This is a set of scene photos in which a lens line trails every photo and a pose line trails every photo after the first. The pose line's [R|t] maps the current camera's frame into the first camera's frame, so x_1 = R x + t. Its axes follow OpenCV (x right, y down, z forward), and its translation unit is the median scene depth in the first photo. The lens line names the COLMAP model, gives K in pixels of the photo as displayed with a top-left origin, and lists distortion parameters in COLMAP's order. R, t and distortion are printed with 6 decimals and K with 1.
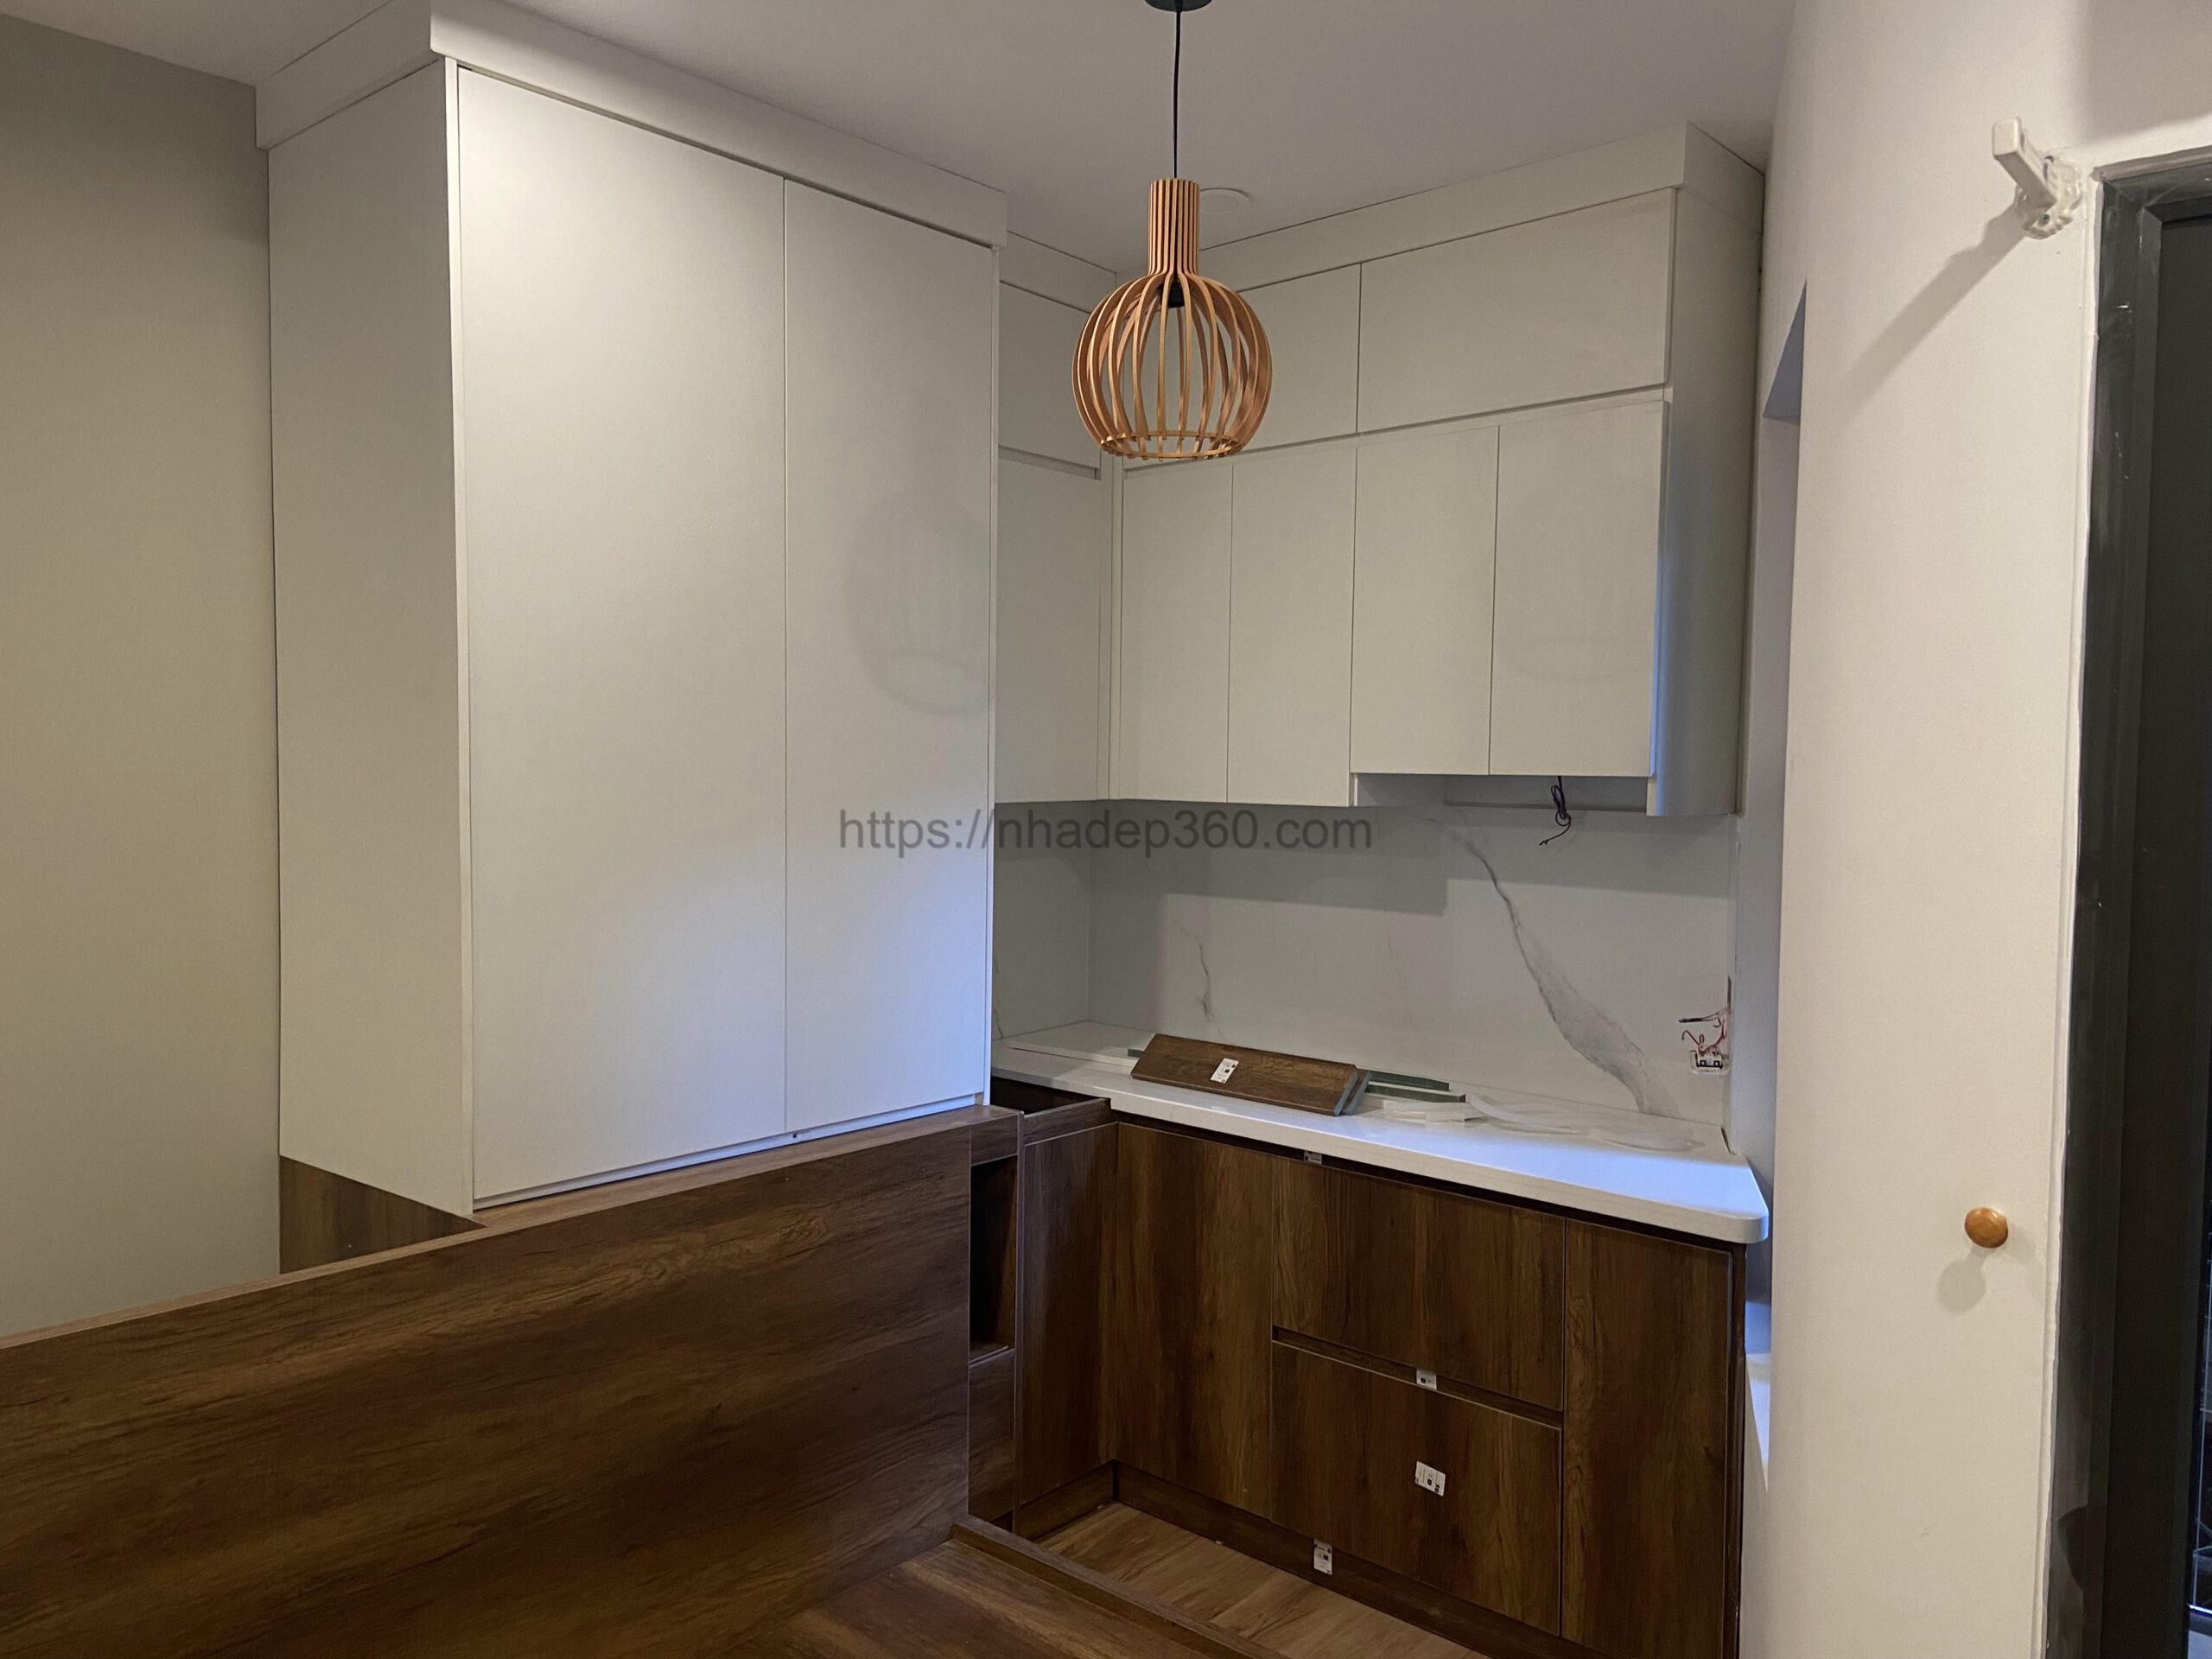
lens RADIAL K [[1677.3, 0, 1117.5], [0, 1677.3, 813.0], [0, 0, 1]] dist [0.138252, -0.184012]
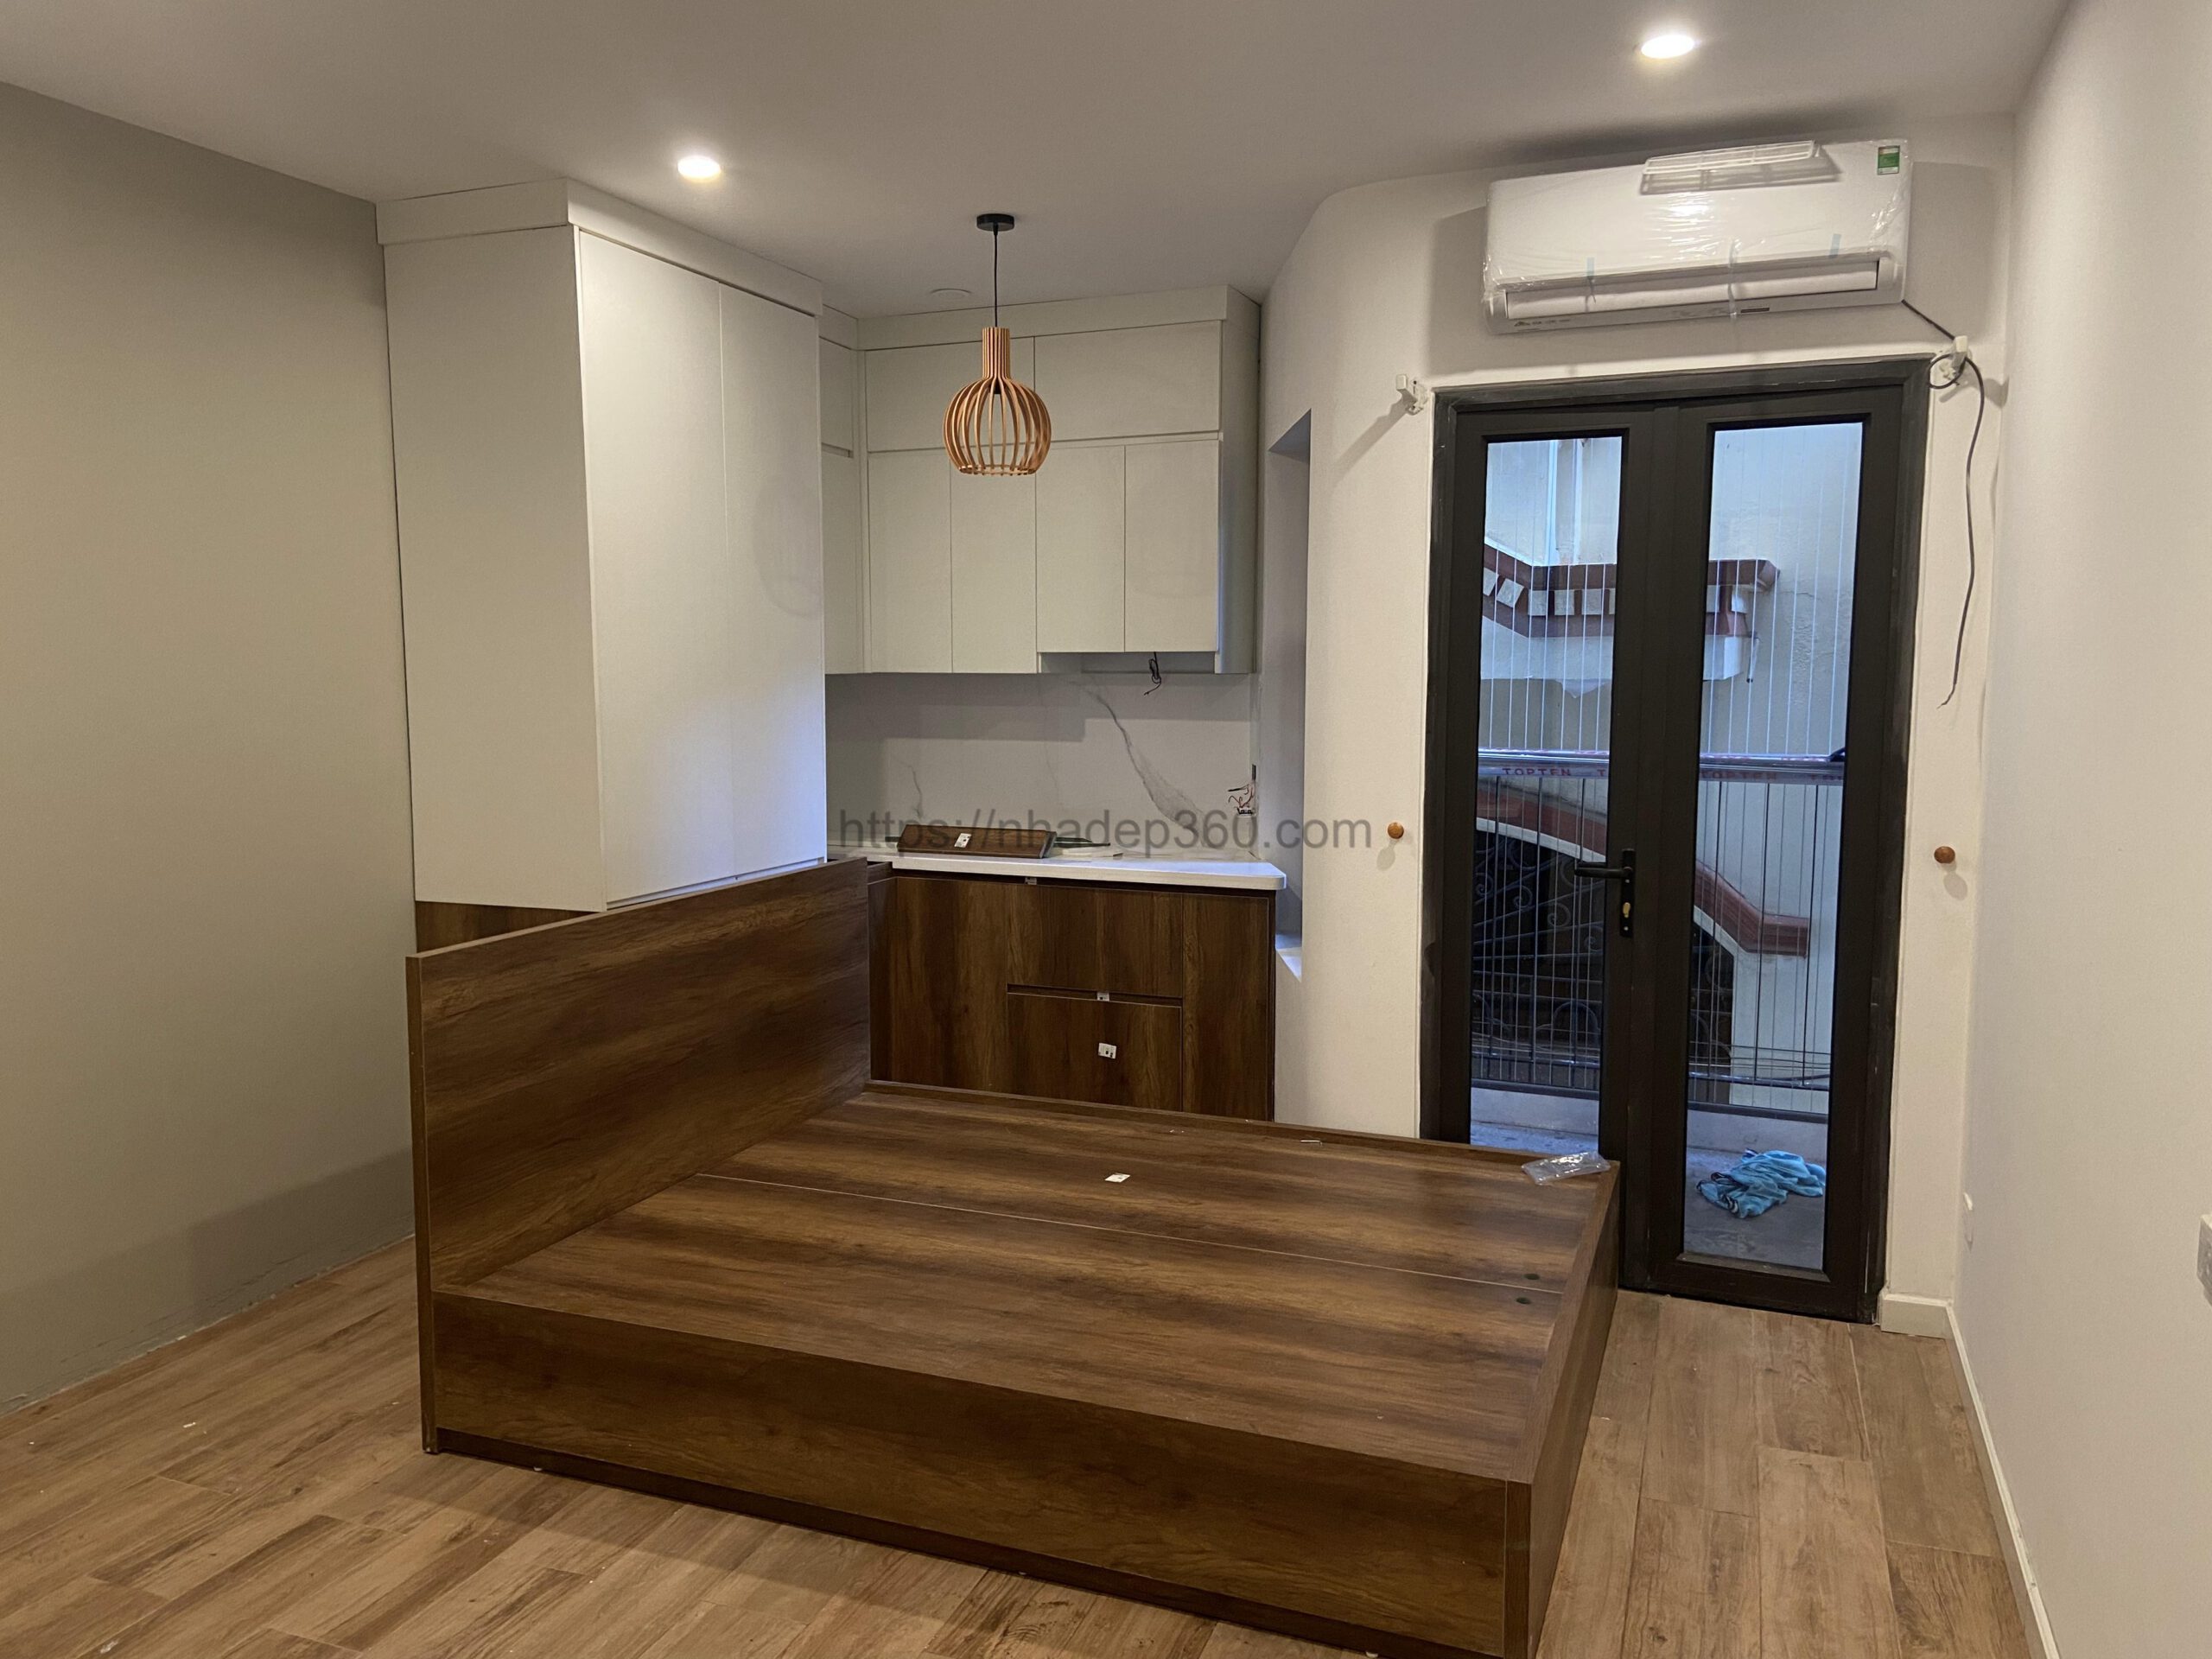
lens RADIAL K [[1694.7, 0, 1143.9], [0, 1694.7, 813.0], [0, 0, 1]] dist [0.101256, -0.000925]
pose [[0.936058, -0.044180, 0.349062, -0.387022], [0.023970, 0.997788, 0.062011, 0.035900], [-0.351029, -0.049679, 0.935046, -0.649855]]
